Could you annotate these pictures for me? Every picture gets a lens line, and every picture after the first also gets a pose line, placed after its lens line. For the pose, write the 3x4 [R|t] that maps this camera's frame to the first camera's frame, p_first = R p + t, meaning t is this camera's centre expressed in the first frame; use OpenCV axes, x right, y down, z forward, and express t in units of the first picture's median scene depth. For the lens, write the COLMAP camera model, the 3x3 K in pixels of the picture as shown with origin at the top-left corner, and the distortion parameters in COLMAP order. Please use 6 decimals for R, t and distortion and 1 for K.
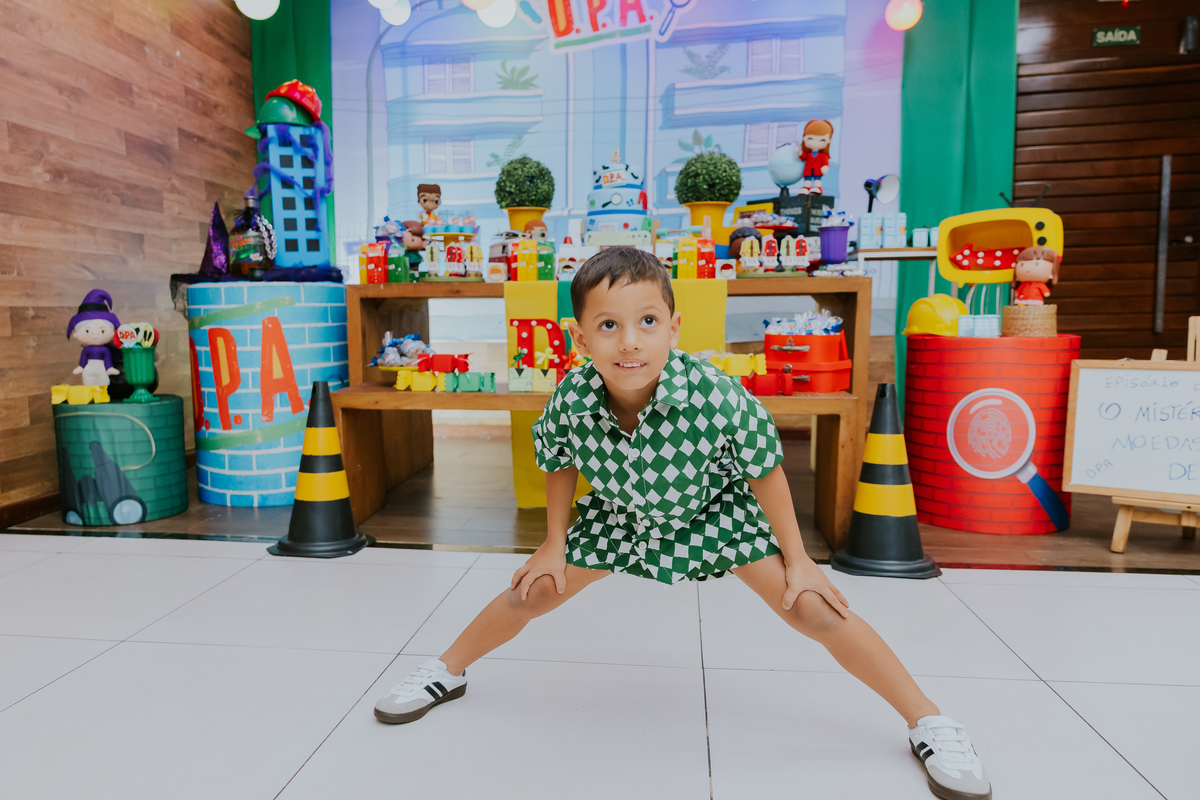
lens RADIAL K [[878.1, 0, 548.4], [0, 878.1, 405.5], [0, 0, 1]] dist [-0.000005, 0.006588]
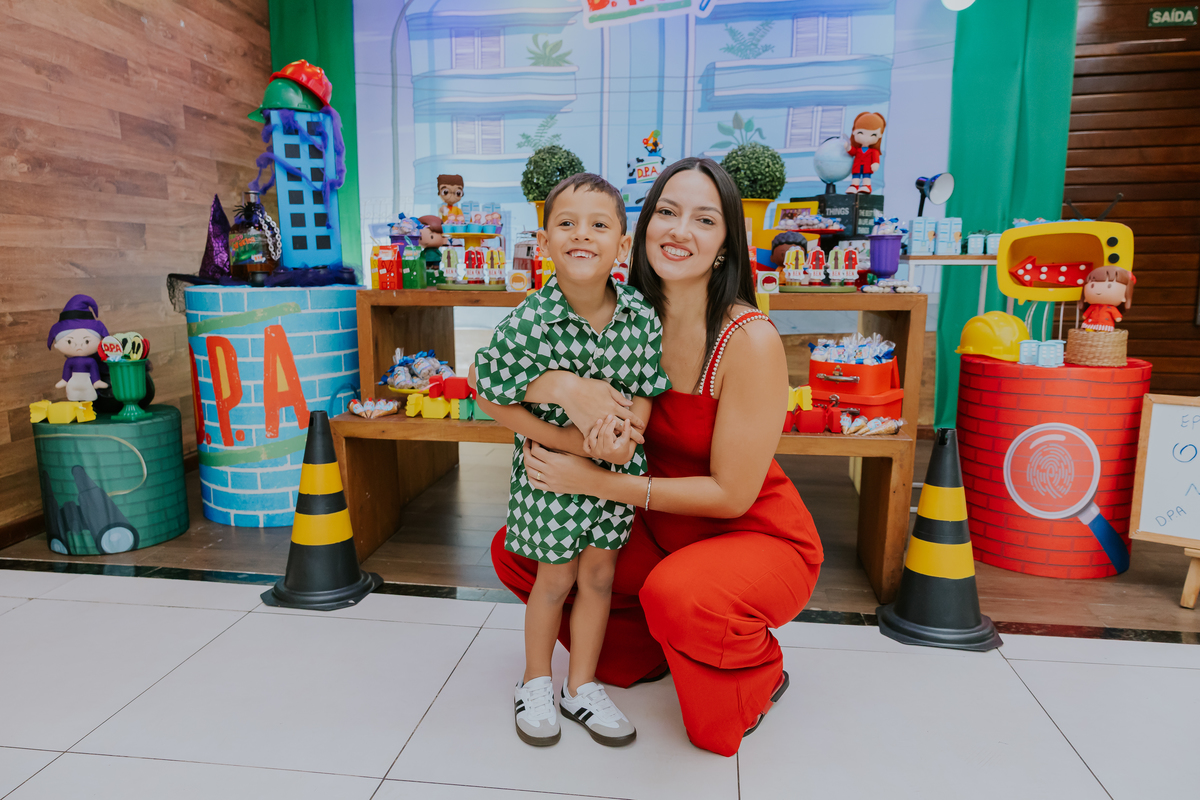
lens RADIAL K [[826.9, 0, 600.0], [0, 826.9, 400.0], [0, 0, 1]] dist [0.001308, 0.004914]
pose [[0.999852, 0.009113, 0.014561, 0.012825], [-0.009958, 0.998204, 0.059073, -0.071313], [-0.013996, -0.059210, 0.998147, 0.115101]]
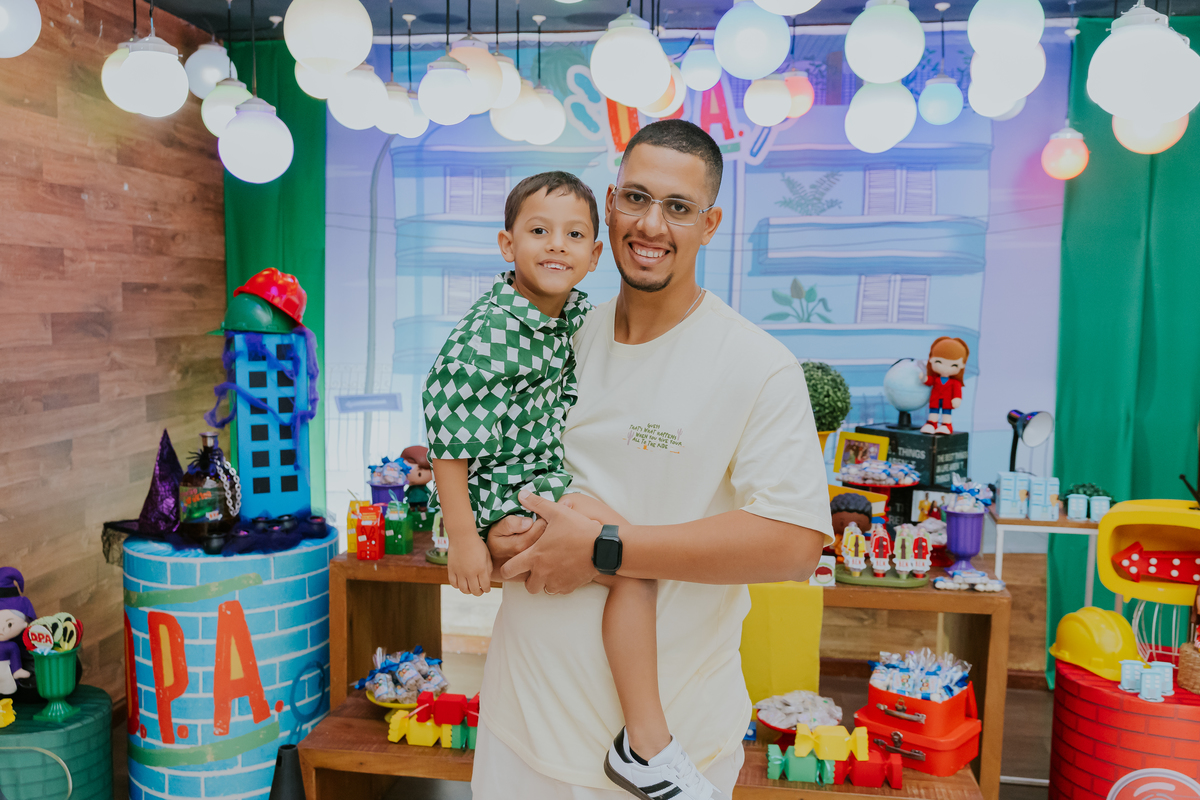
lens RADIAL K [[1146.2, 0, 609.9], [0, 1146.2, 395.3], [0, 0, 1]] dist [-0.014645, 0.035052]
pose [[0.999640, 0.026834, 0.000780, 0.009798], [-0.026817, 0.999486, -0.017588, -0.250919], [-0.001251, 0.017561, 0.999845, -0.004497]]
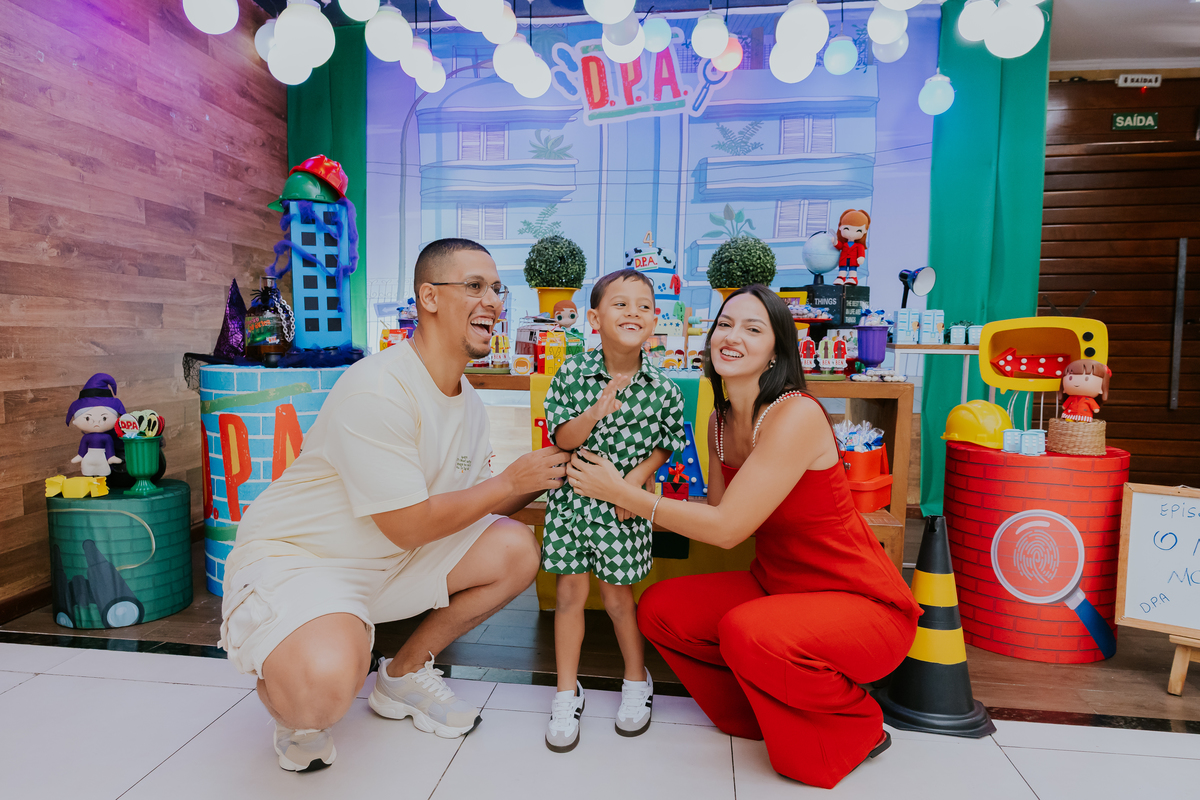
lens RADIAL K [[813.4, 0, 593.0], [0, 813.4, 402.1], [0, 0, 1]] dist [0.001384, 0.003195]
pose [[0.999569, 0.022322, 0.019062, 0.001550], [-0.021903, 0.999520, -0.021897, -0.084209], [-0.019542, 0.021470, 0.999578, 0.100302]]
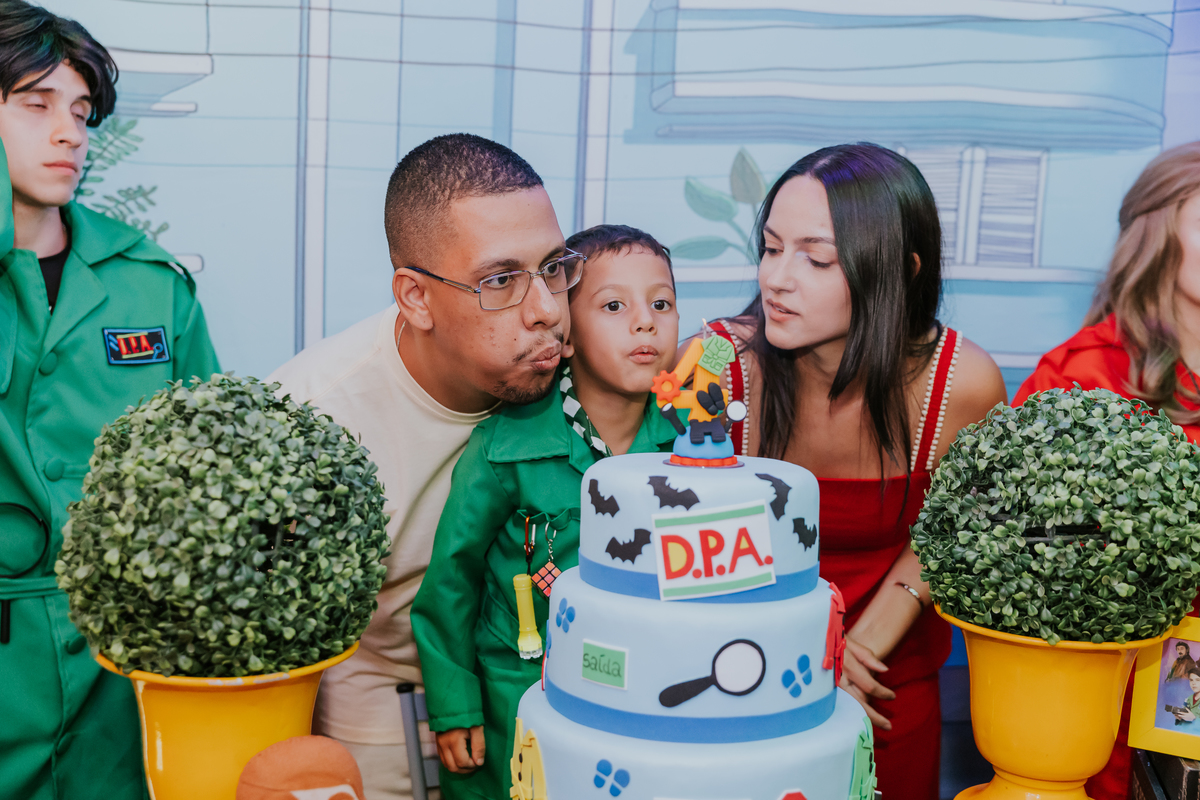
lens RADIAL K [[1435.7, 0, 600.0], [0, 1435.7, 400.0], [0, 0, 1]] dist [0.005574, 0.006254]
pose [[0.938057, -0.003943, 0.346460, -0.065218], [0.001884, 0.999979, 0.006281, -0.306826], [-0.346477, -0.005239, 0.938044, 0.733001]]
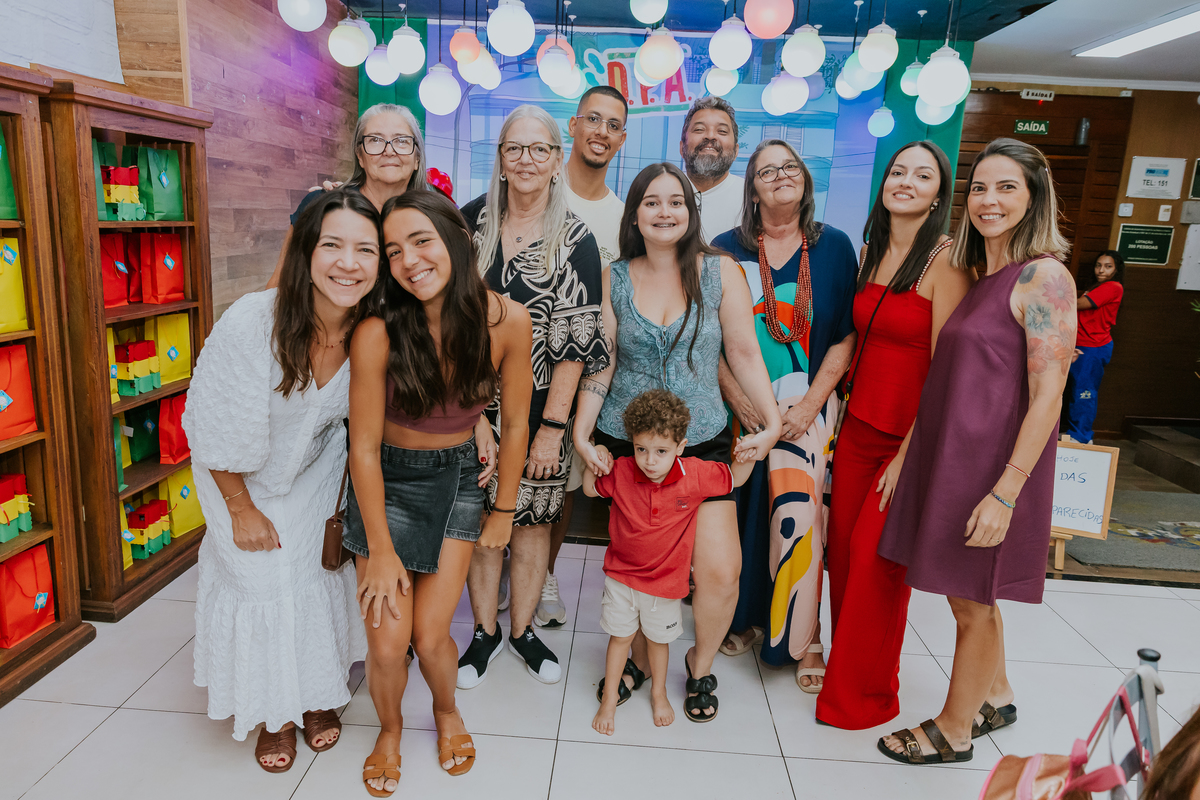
lens RADIAL K [[826.9, 0, 600.0], [0, 826.9, 400.0], [0, 0, 1]] dist [0.001308, 0.004914]
pose [[0.992454, 0.041994, 0.115205, -0.172385], [-0.055338, 0.991800, 0.115197, -0.184025], [-0.109422, -0.120703, 0.986639, -0.286844]]
